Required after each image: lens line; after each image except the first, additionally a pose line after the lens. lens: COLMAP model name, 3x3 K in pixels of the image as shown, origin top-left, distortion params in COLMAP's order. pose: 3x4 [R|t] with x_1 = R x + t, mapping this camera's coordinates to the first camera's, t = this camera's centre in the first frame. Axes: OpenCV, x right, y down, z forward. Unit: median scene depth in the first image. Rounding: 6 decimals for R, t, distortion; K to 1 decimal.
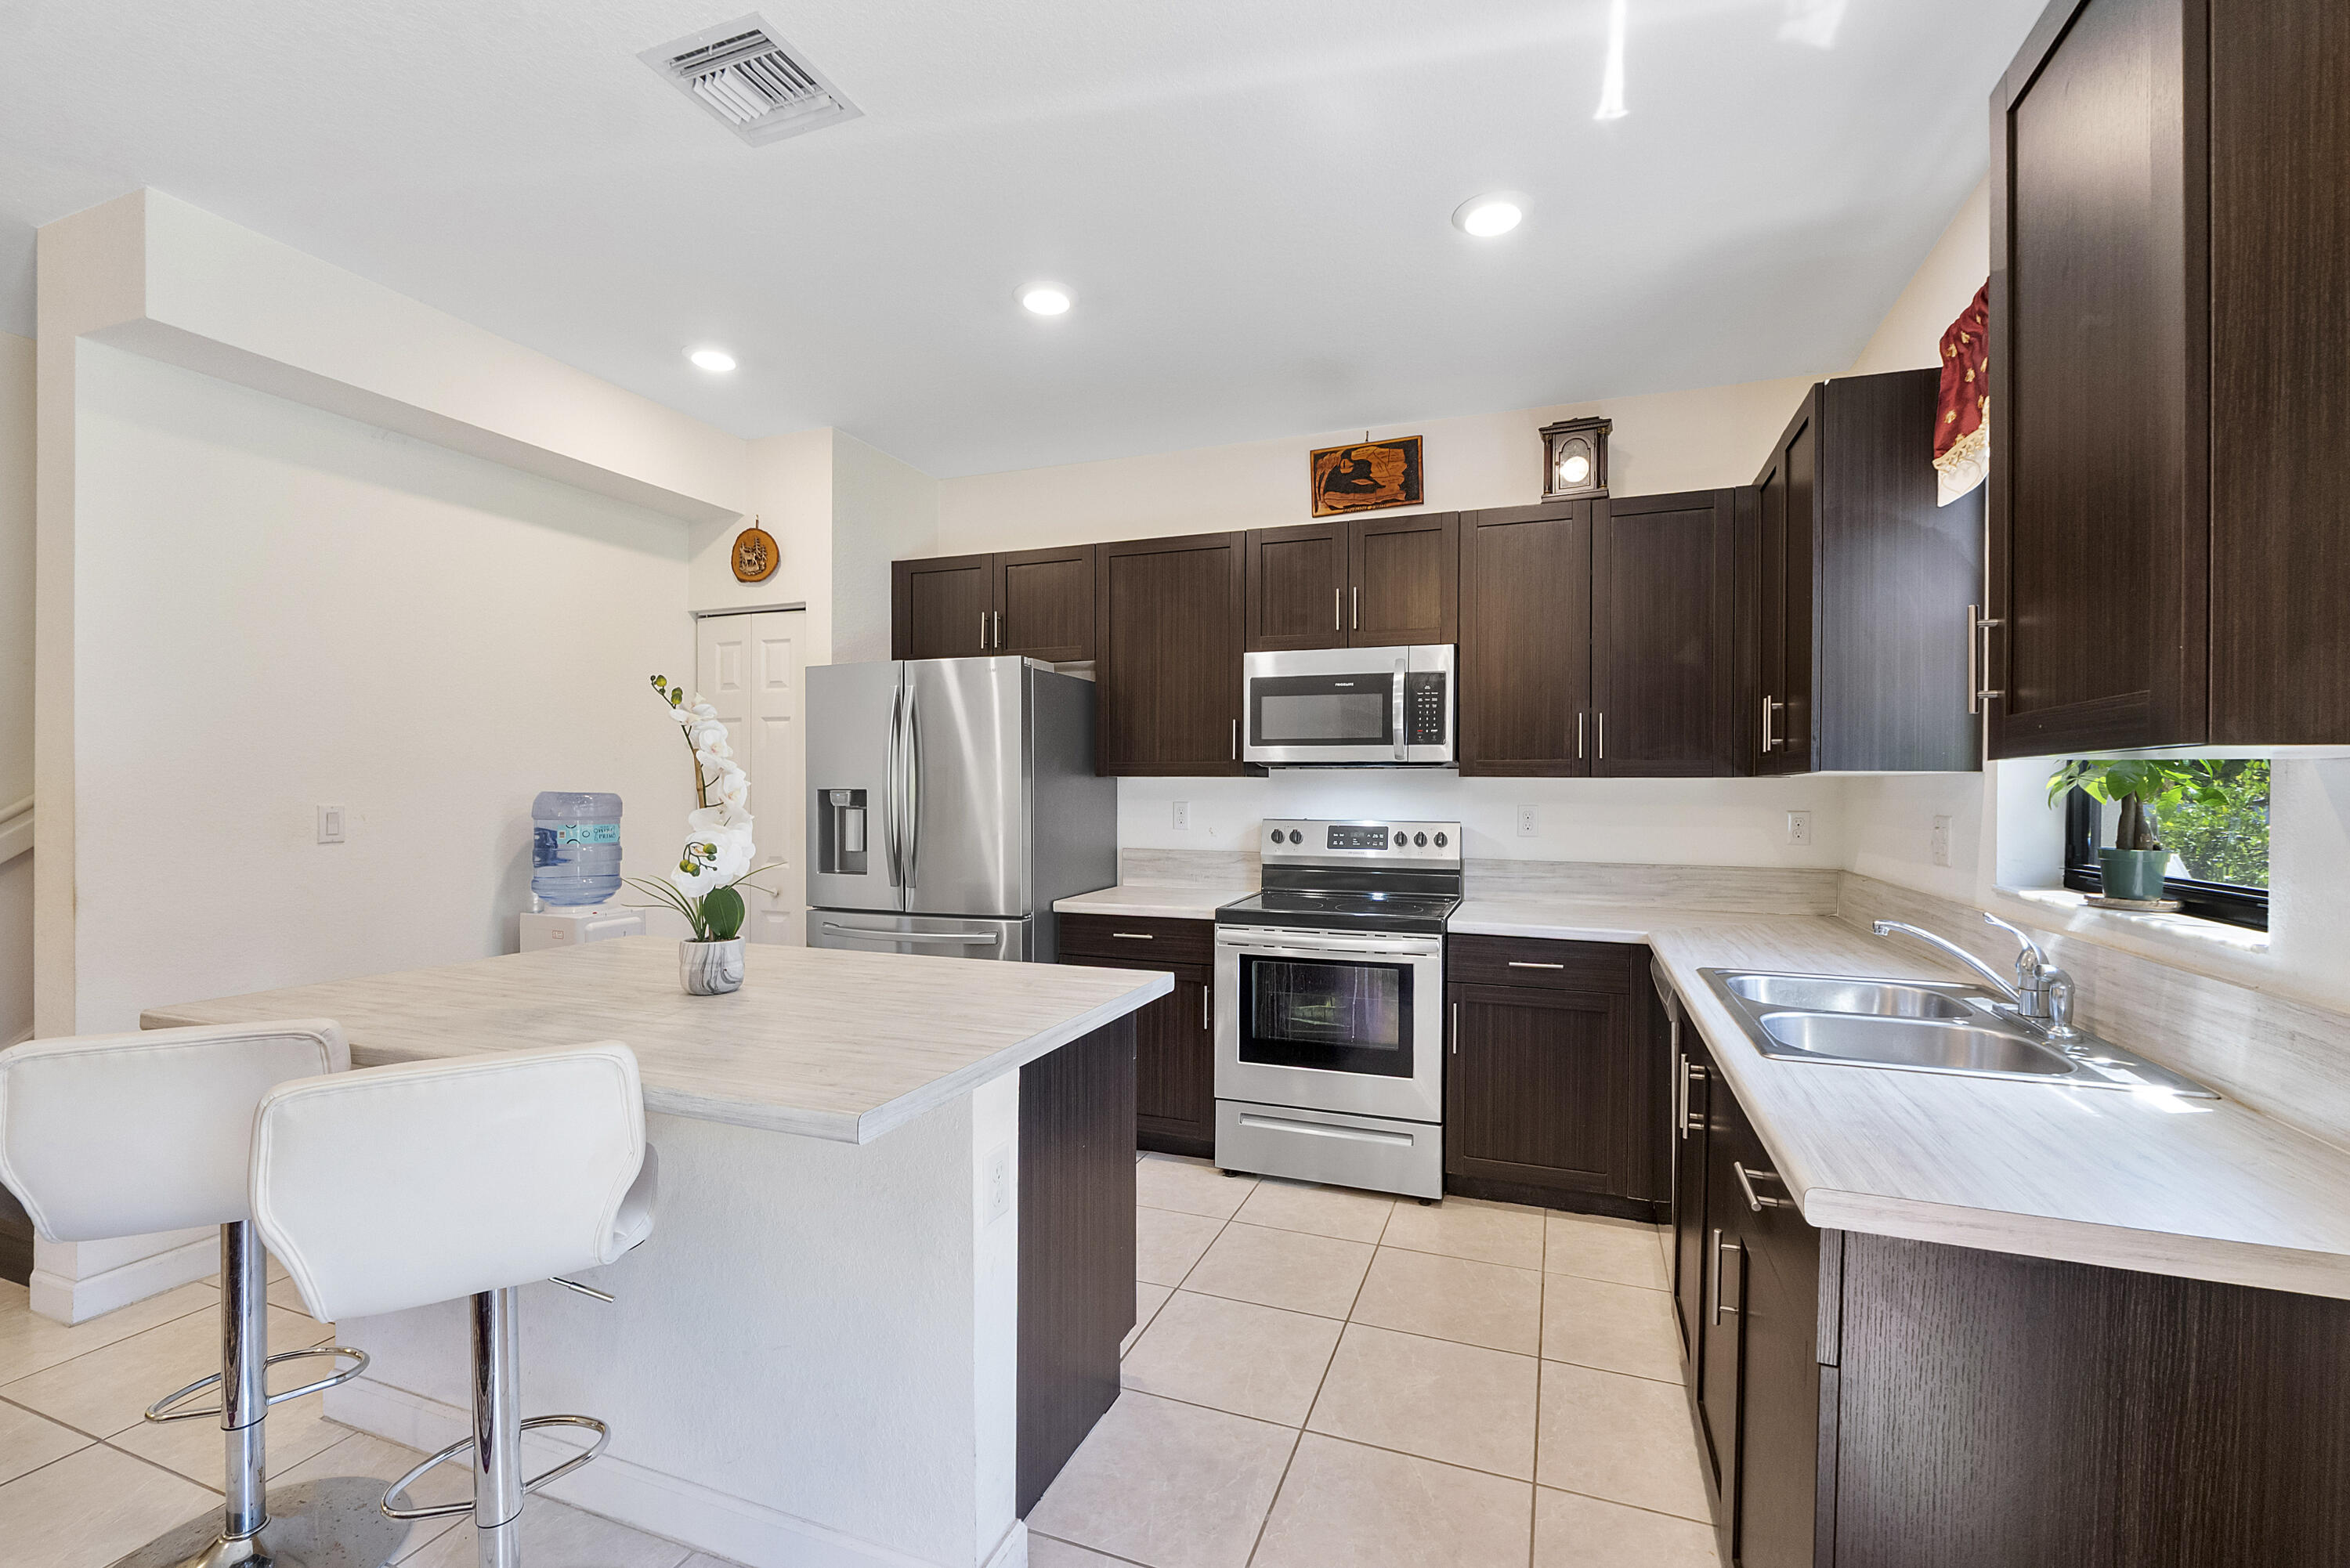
lens RADIAL K [[1014.2, 0, 1171.9], [0, 1014.2, 789.2], [0, 0, 1]] dist [-0.004744, -0.000251]
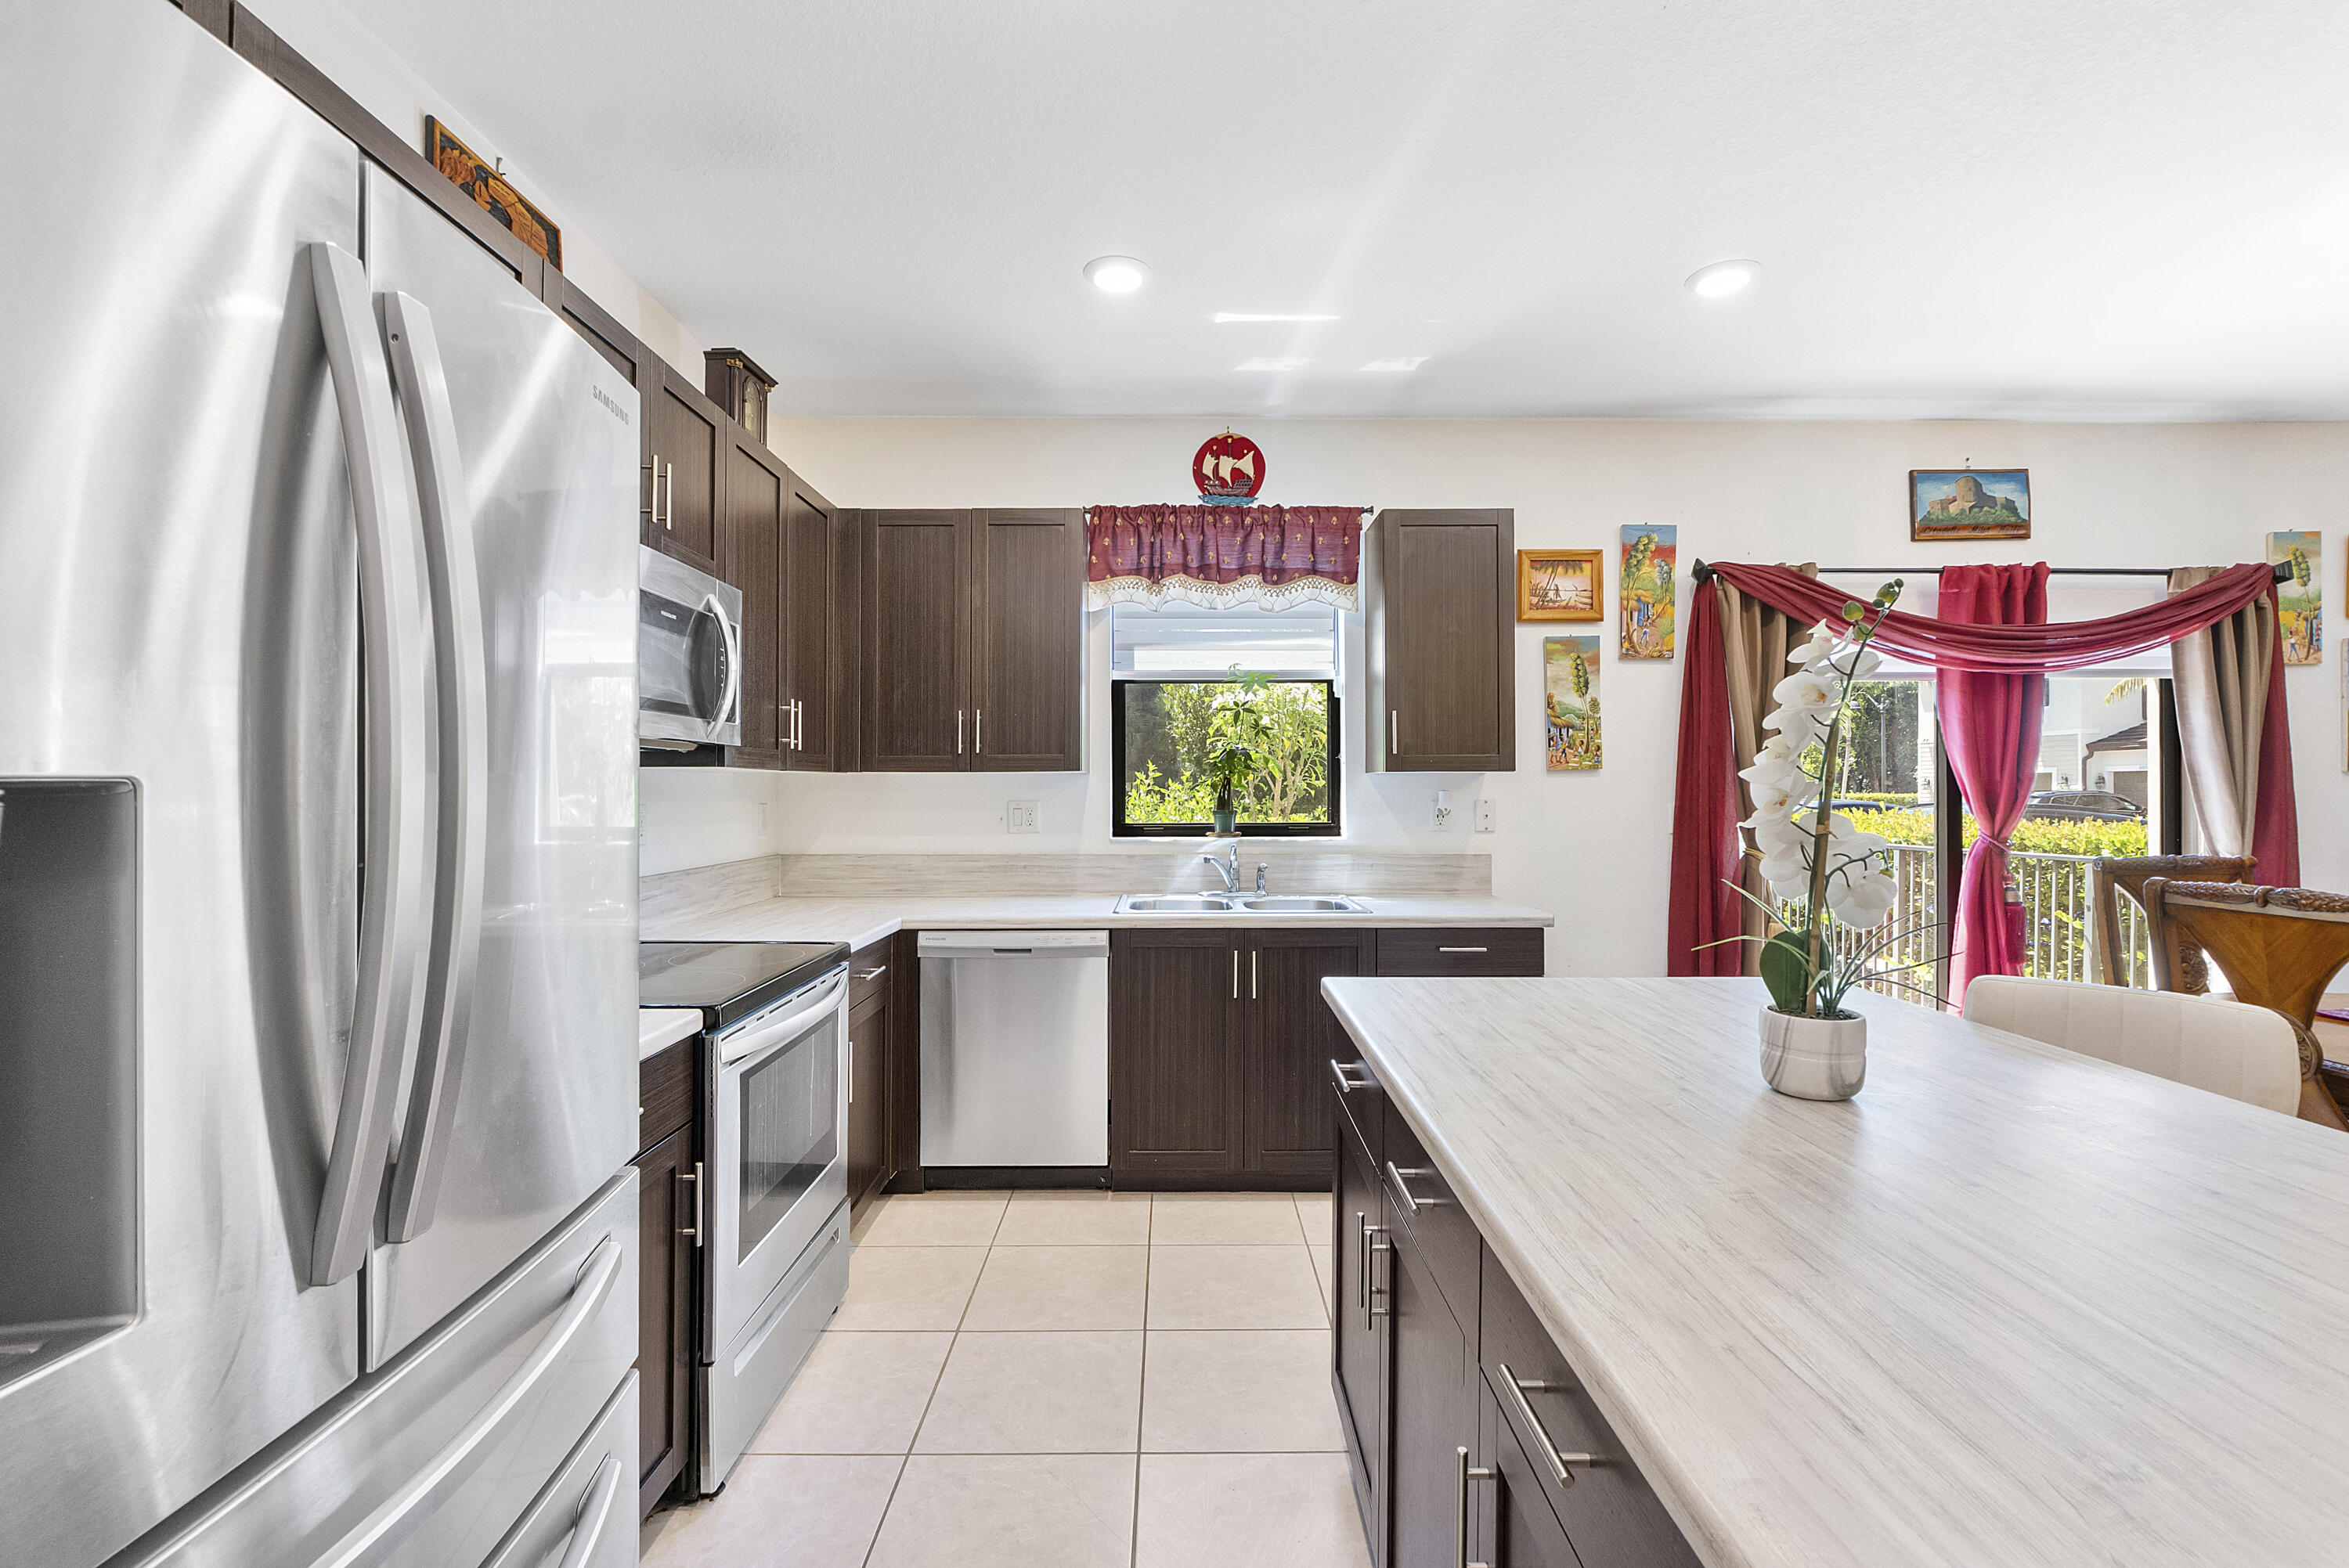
lens RADIAL K [[1013.7, 0, 1171.3], [0, 1013.7, 786.1], [0, 0, 1]] dist [-0.004744, -0.000251]
pose [[-0.358149, 0.002186, 0.933662, -0.499605], [-0.000366, 0.999997, -0.002482, 0.007226], [-0.933664, -0.001230, -0.358147, 0.876359]]
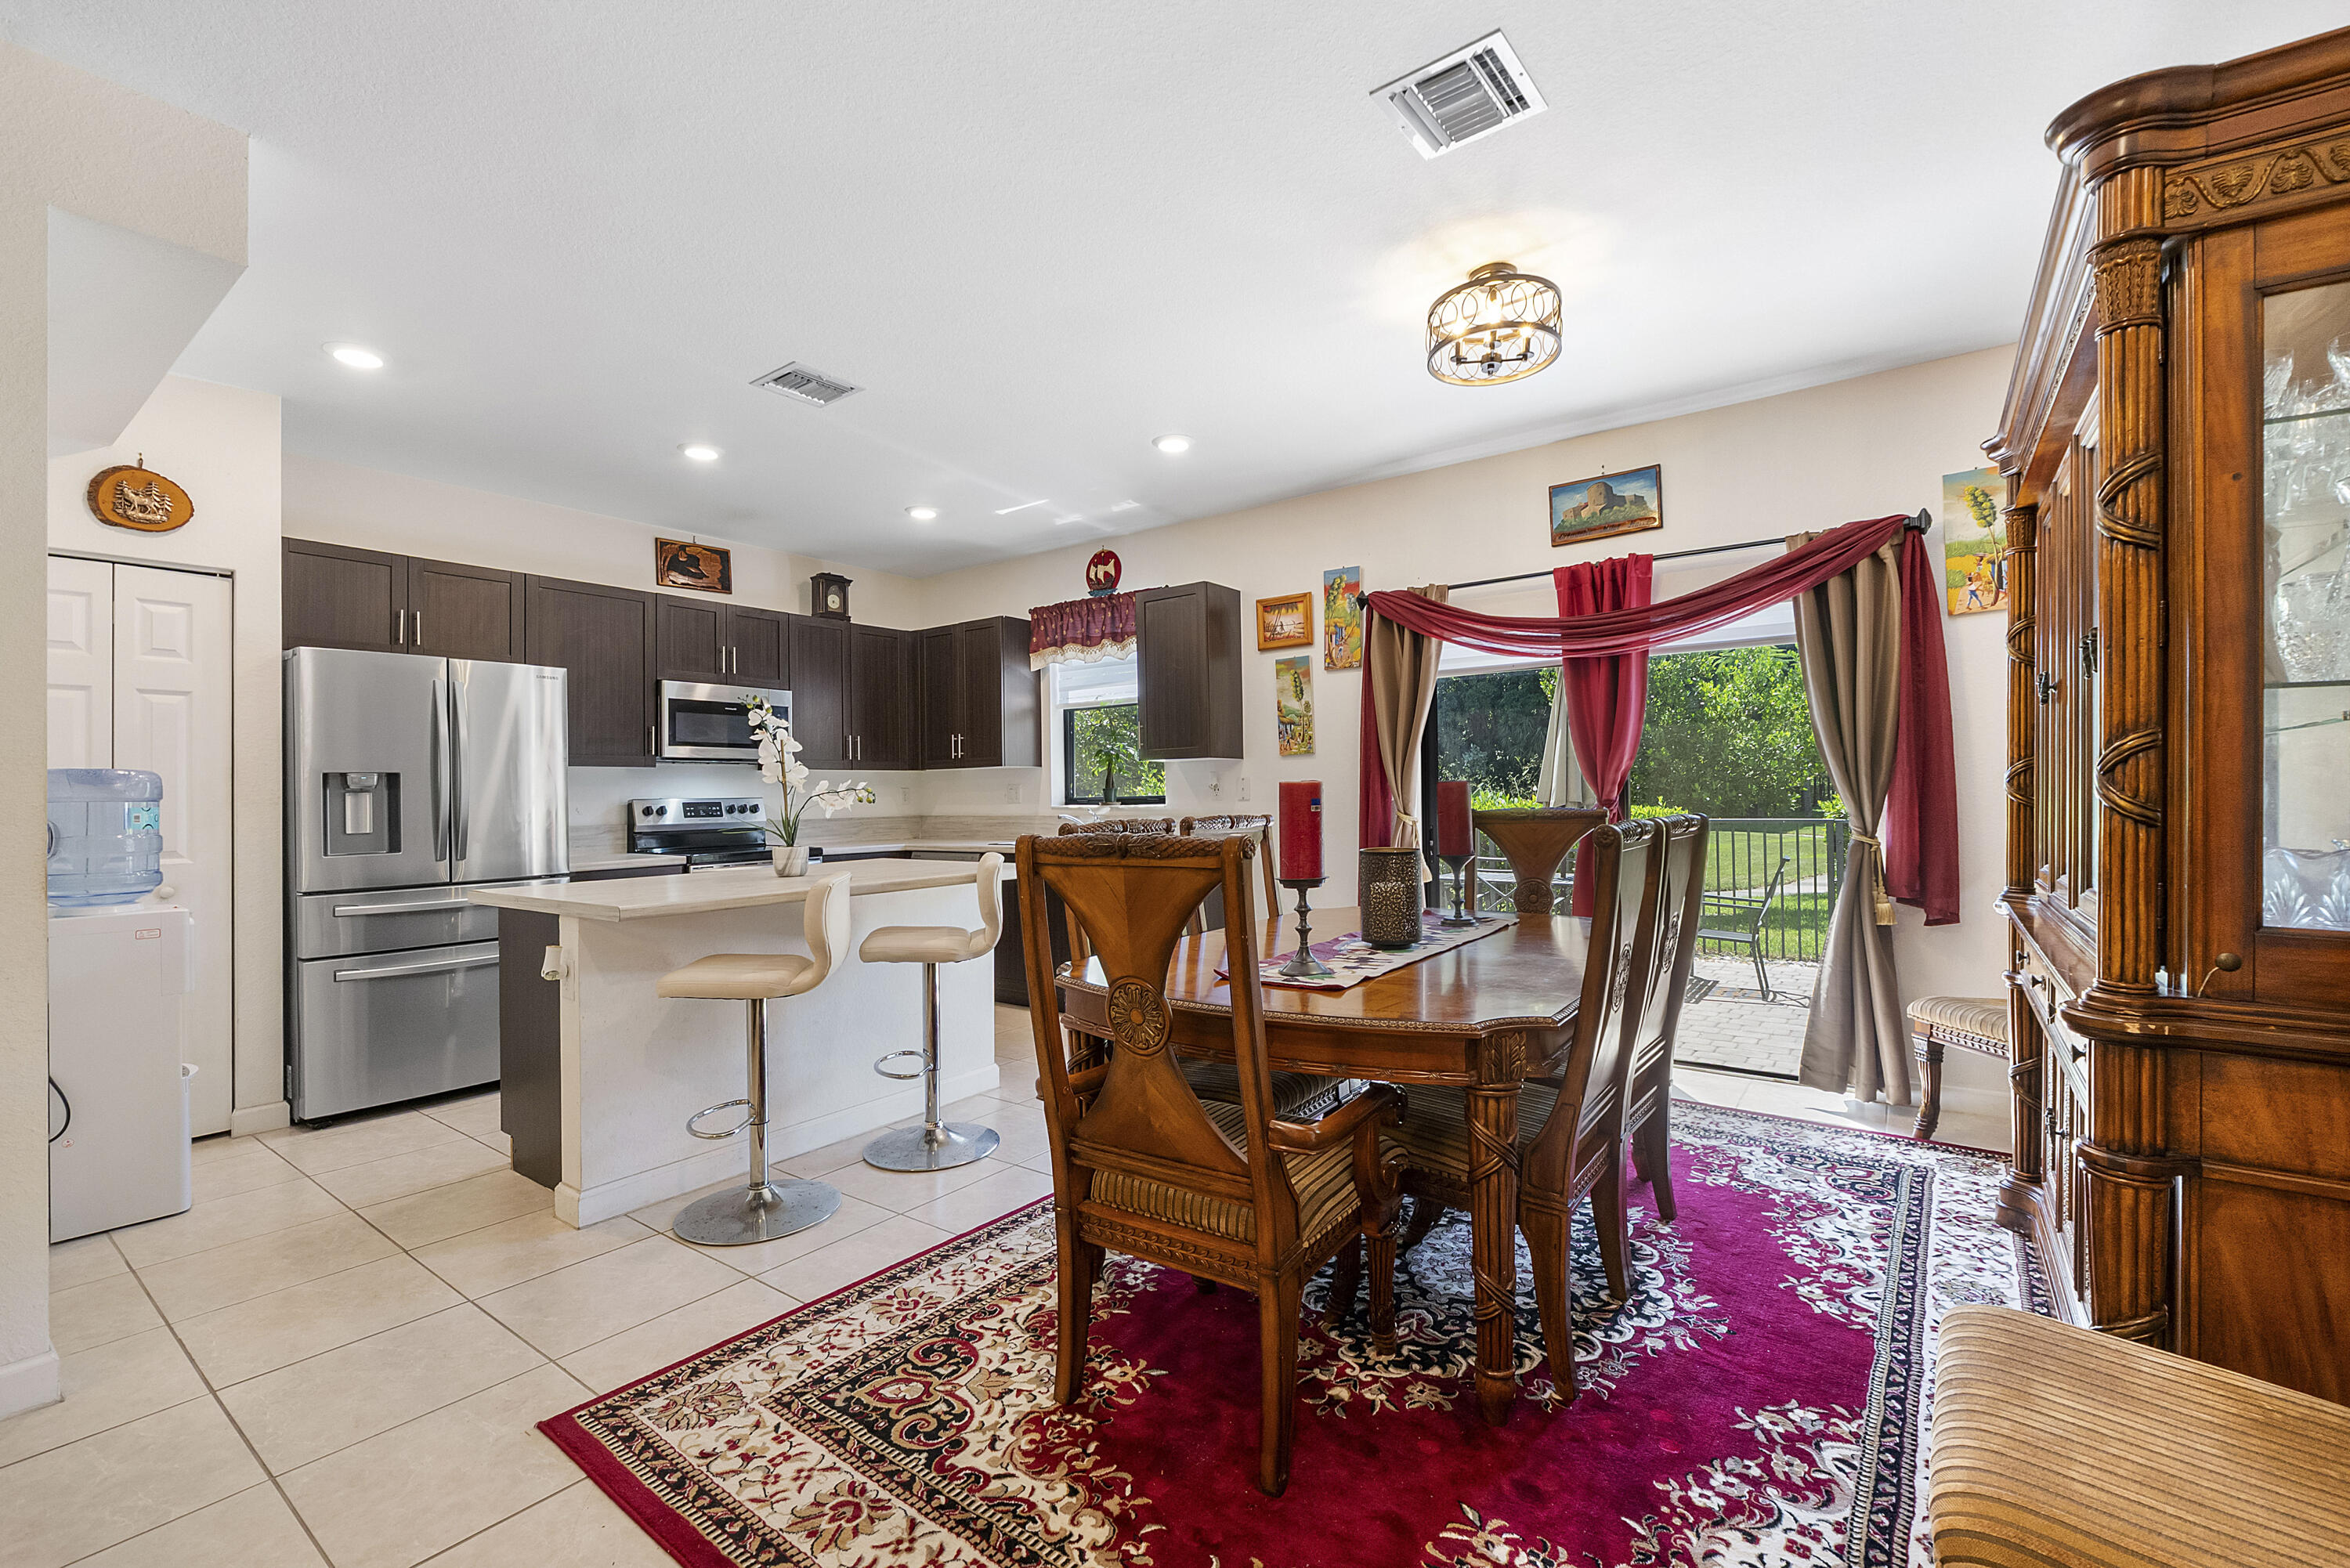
lens RADIAL K [[1014.2, 0, 1171.3], [0, 1014.2, 793.8], [0, 0, 1]] dist [-0.004744, -0.000251]
pose [[0.273280, -0.006713, 0.961911, -1.086178], [0.020356, 0.999792, 0.001194, 0.037159], [-0.961719, 0.019254, 0.273360, -0.069393]]
